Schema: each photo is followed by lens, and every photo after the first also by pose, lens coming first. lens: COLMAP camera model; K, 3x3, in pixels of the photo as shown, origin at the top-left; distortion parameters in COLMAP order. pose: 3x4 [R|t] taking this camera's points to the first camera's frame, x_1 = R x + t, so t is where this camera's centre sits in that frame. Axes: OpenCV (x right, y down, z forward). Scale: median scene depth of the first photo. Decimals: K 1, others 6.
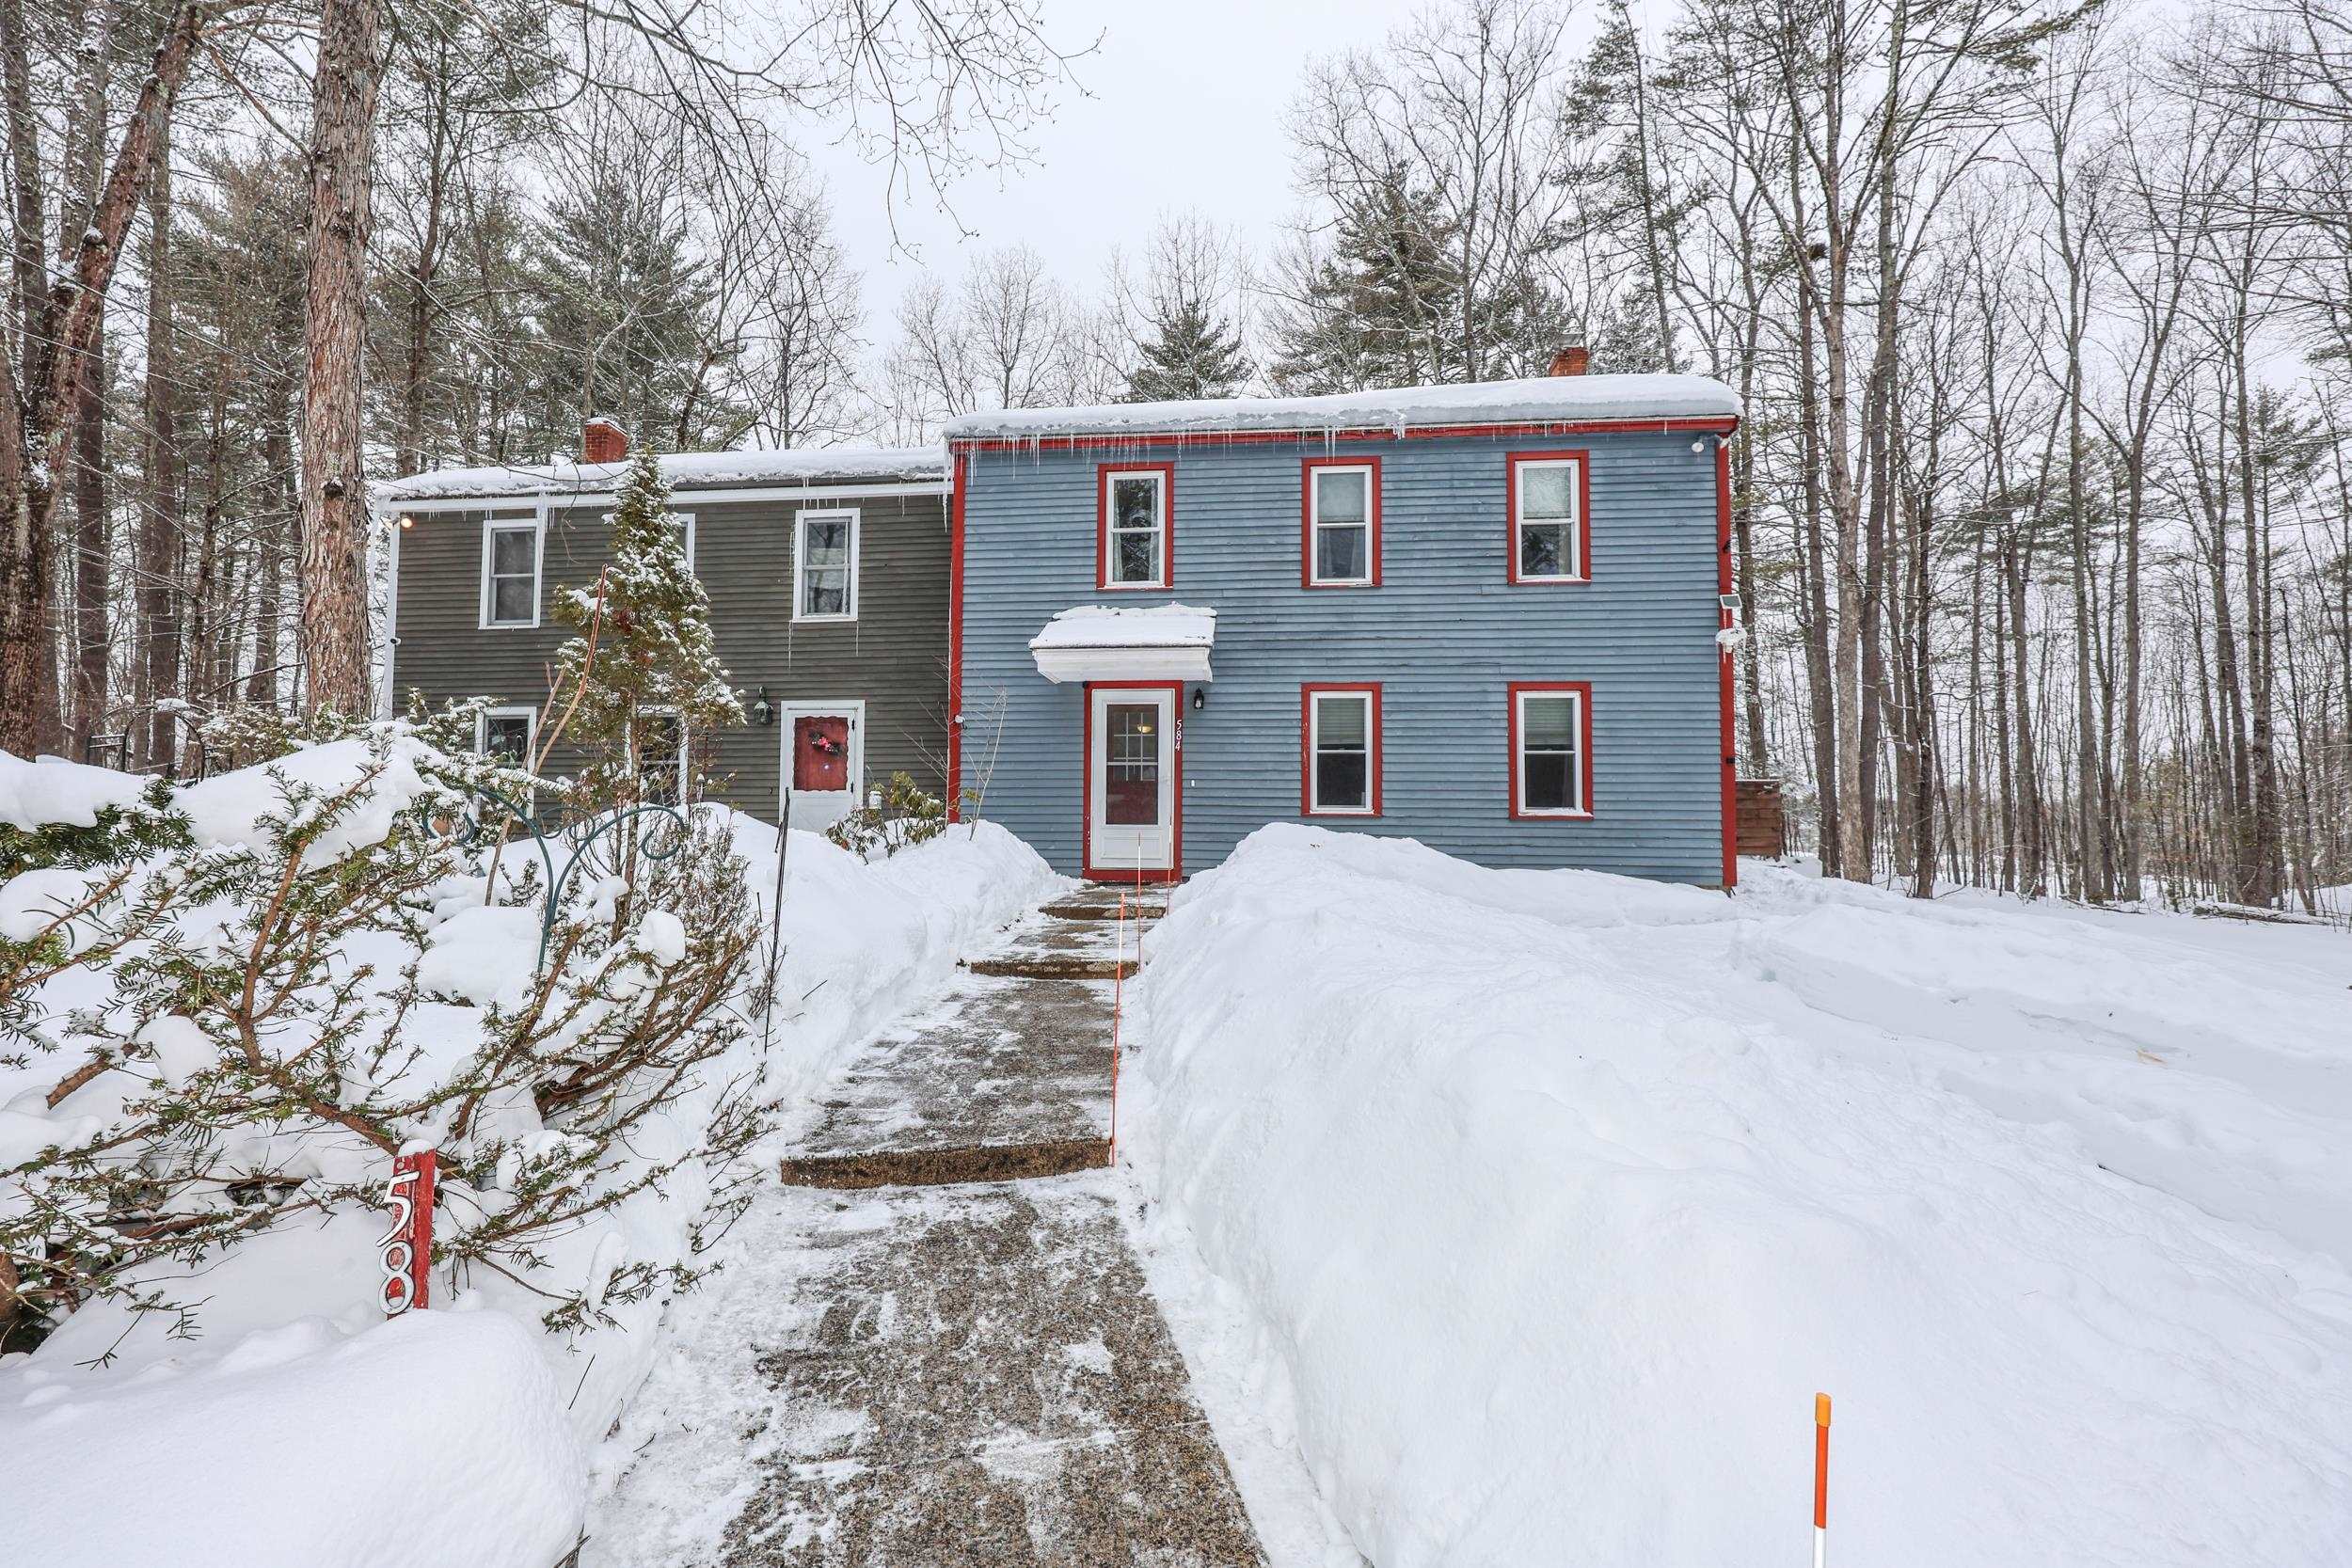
lens RADIAL K [[973.1, 0, 1169.2], [0, 973.1, 783.4], [0, 0, 1]] dist [0.000238, -0.000204]
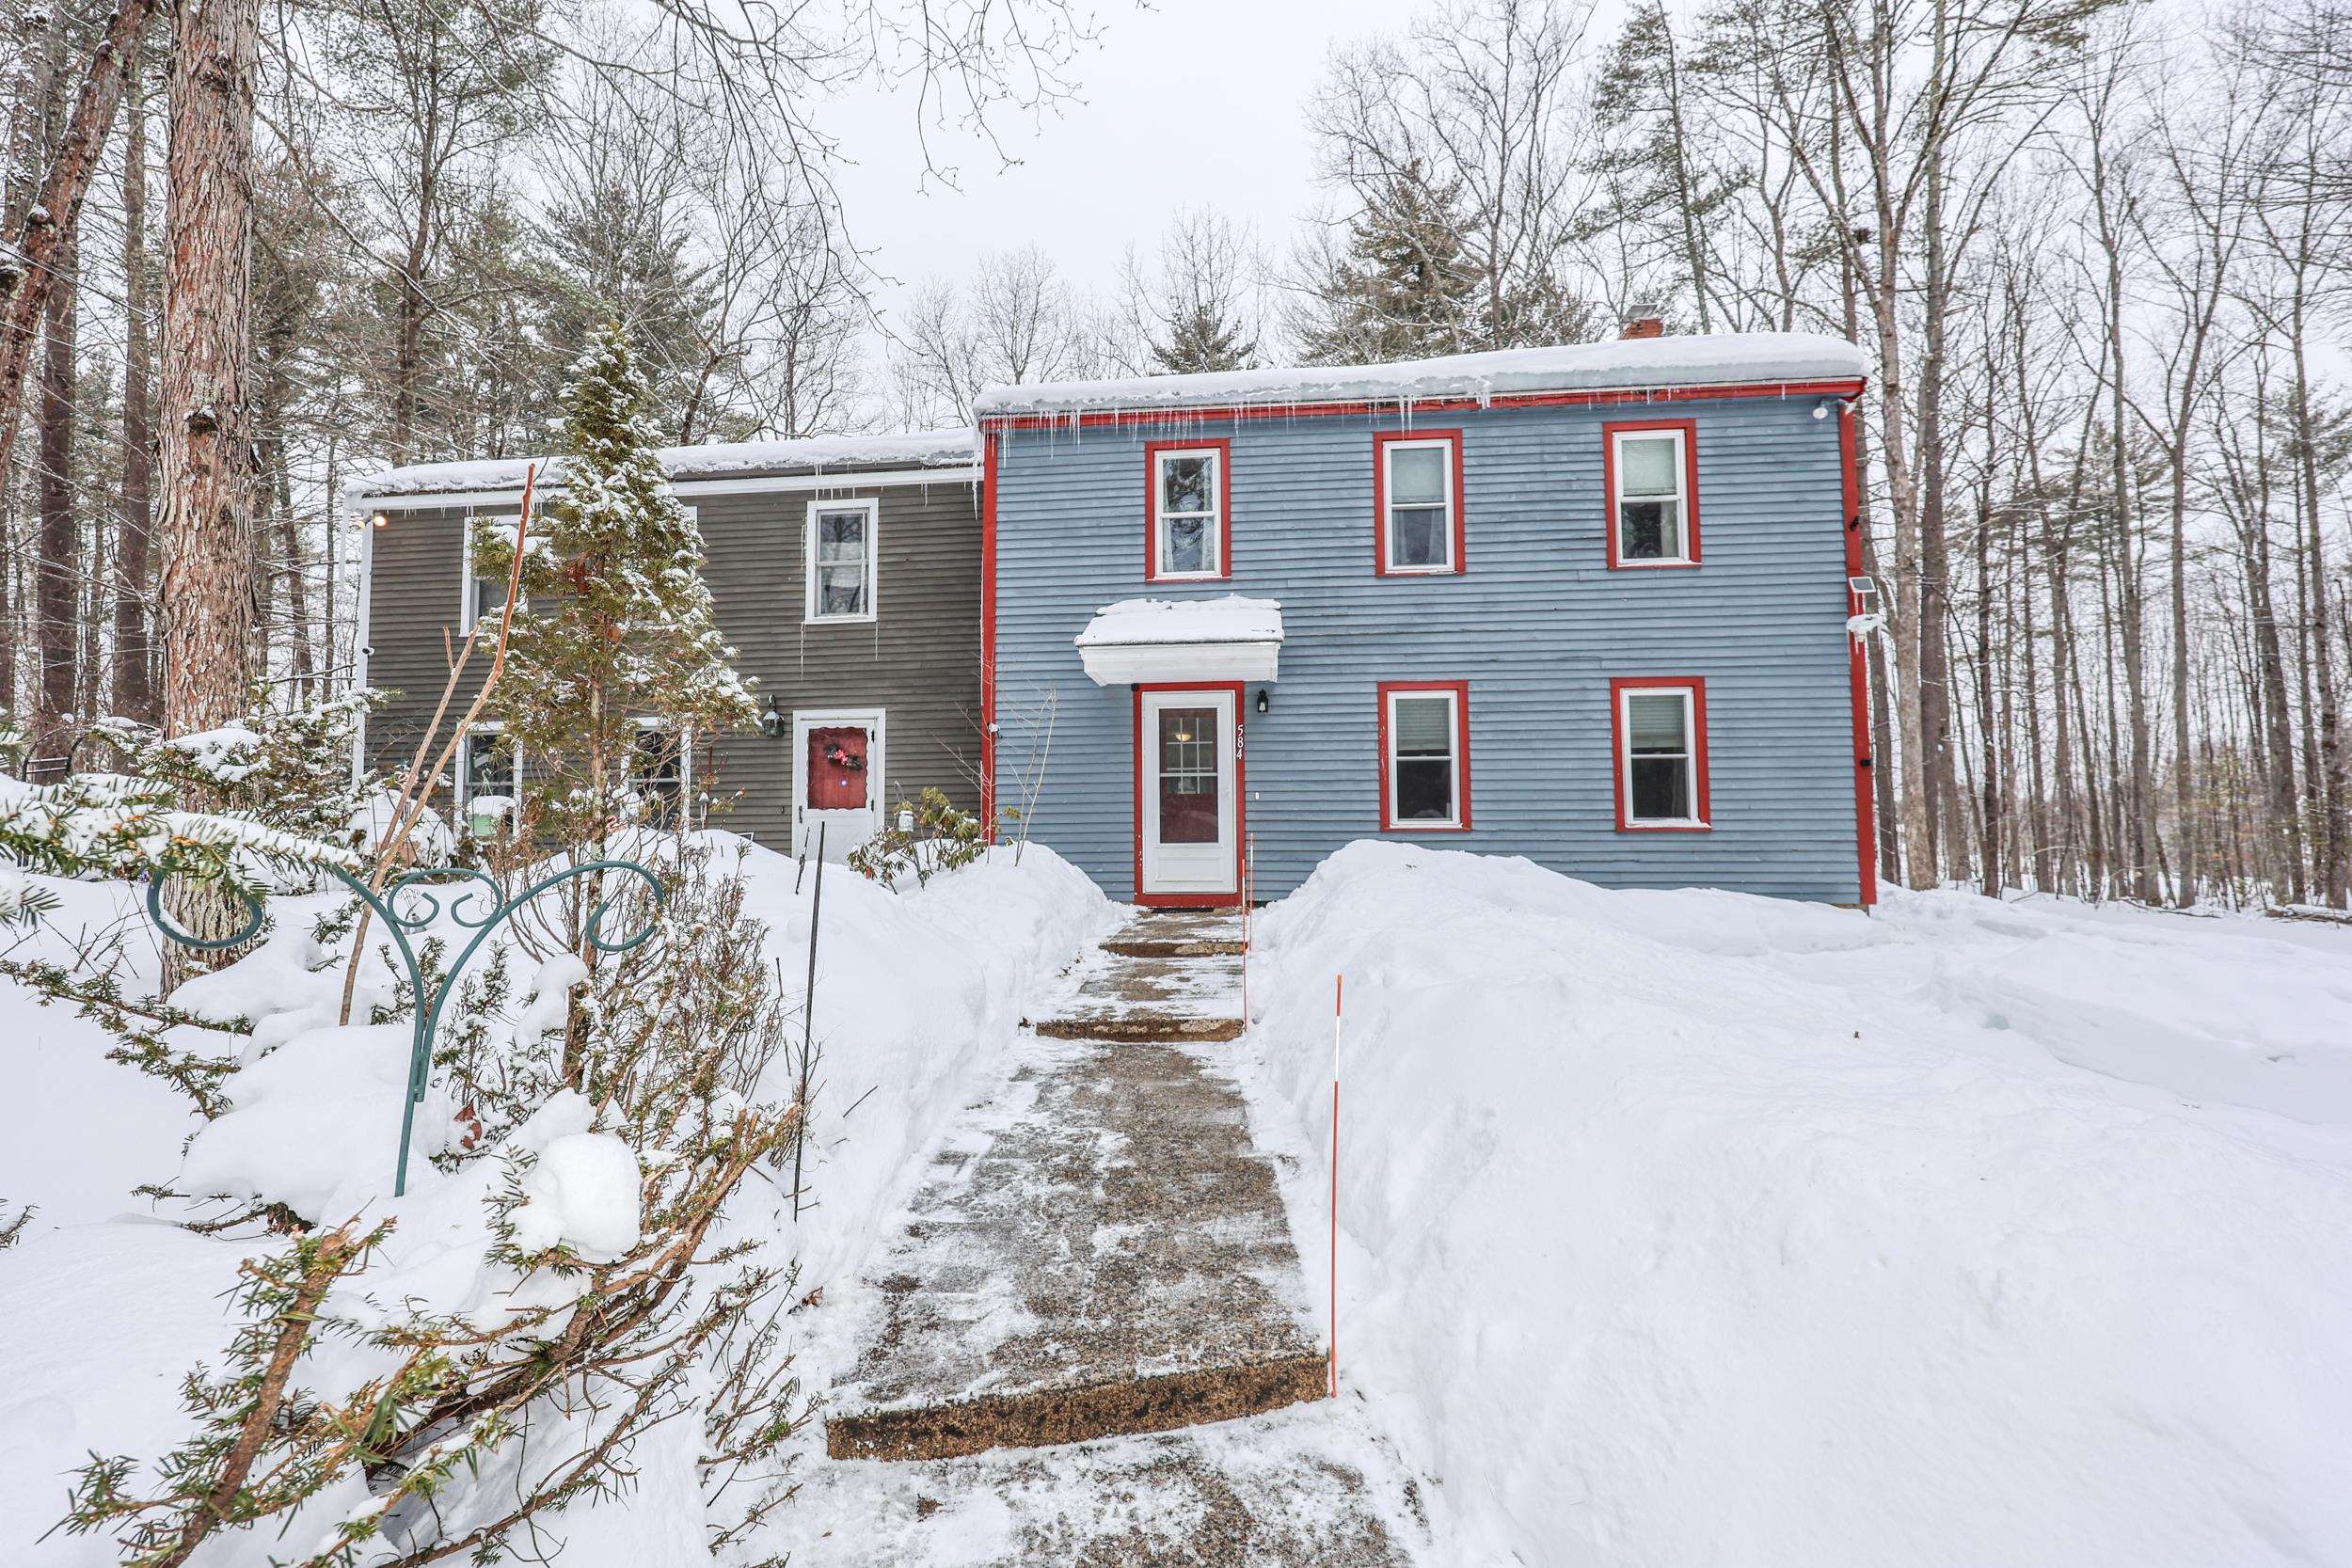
lens RADIAL K [[973.1, 0, 1183.4], [0, 973.1, 779.9], [0, 0, 1]] dist [0.000238, -0.000204]
pose [[0.999898, -0.012649, 0.006574, -0.048988], [0.012738, 0.999825, -0.013702, -0.003302], [-0.006400, 0.013784, 0.999885, 0.107293]]
